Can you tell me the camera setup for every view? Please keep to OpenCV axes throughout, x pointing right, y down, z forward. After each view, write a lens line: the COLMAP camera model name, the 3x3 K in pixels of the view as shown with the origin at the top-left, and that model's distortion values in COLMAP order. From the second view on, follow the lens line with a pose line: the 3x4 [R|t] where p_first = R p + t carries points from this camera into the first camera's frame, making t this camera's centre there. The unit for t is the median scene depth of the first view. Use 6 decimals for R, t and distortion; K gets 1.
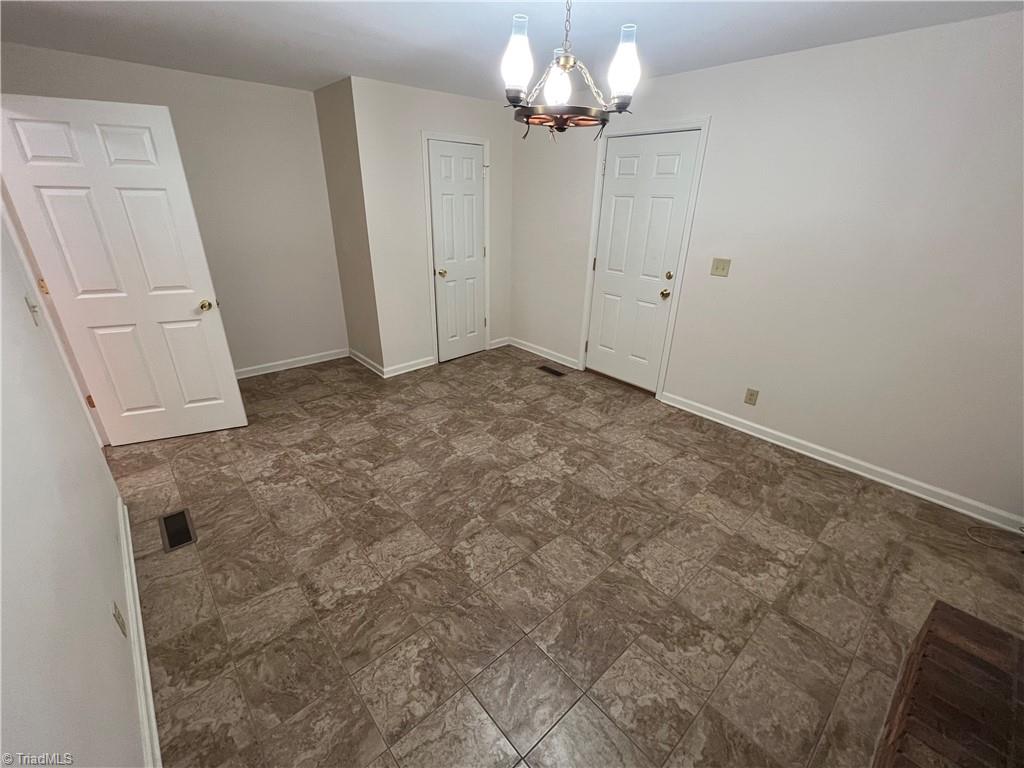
lens RADIAL K [[435.7, 0, 512.1], [0, 435.7, 386.7], [0, 0, 1]] dist [-0.002822, 0.000090]
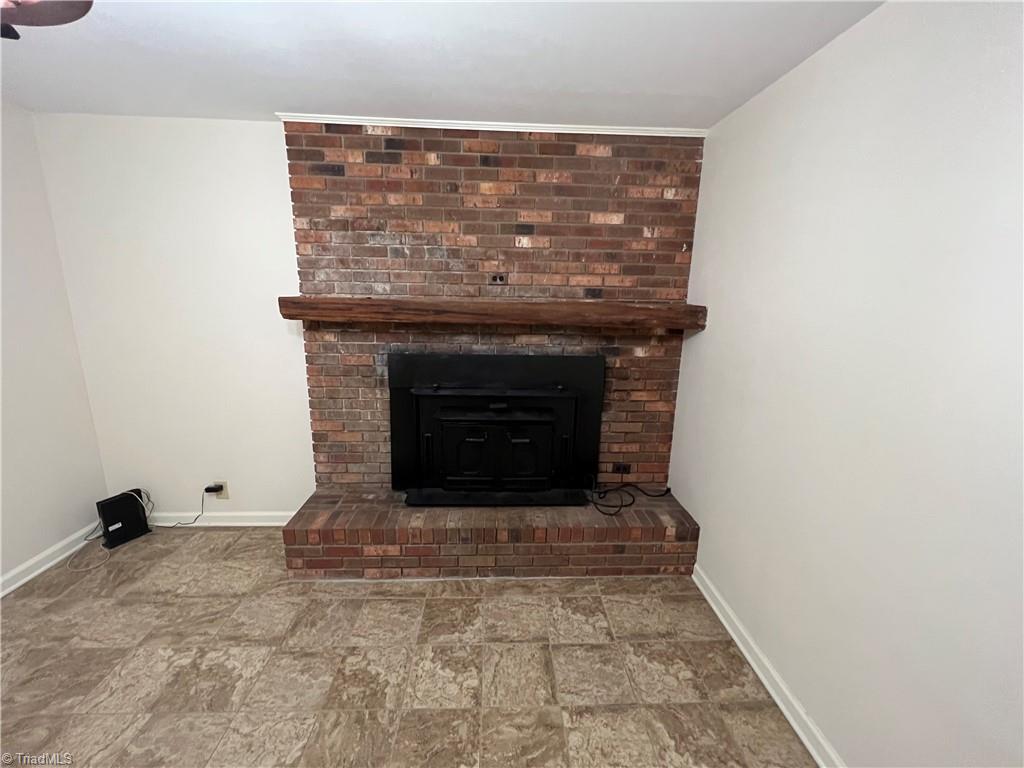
lens RADIAL K [[435.7, 0, 511.1], [0, 435.7, 383.4], [0, 0, 1]] dist [-0.002822, 0.000090]
pose [[-0.775216, -0.168390, 0.608838, -0.356429], [0.218090, 0.833209, 0.508134, -0.425295], [-0.592854, 0.526695, -0.609193, 1.043346]]
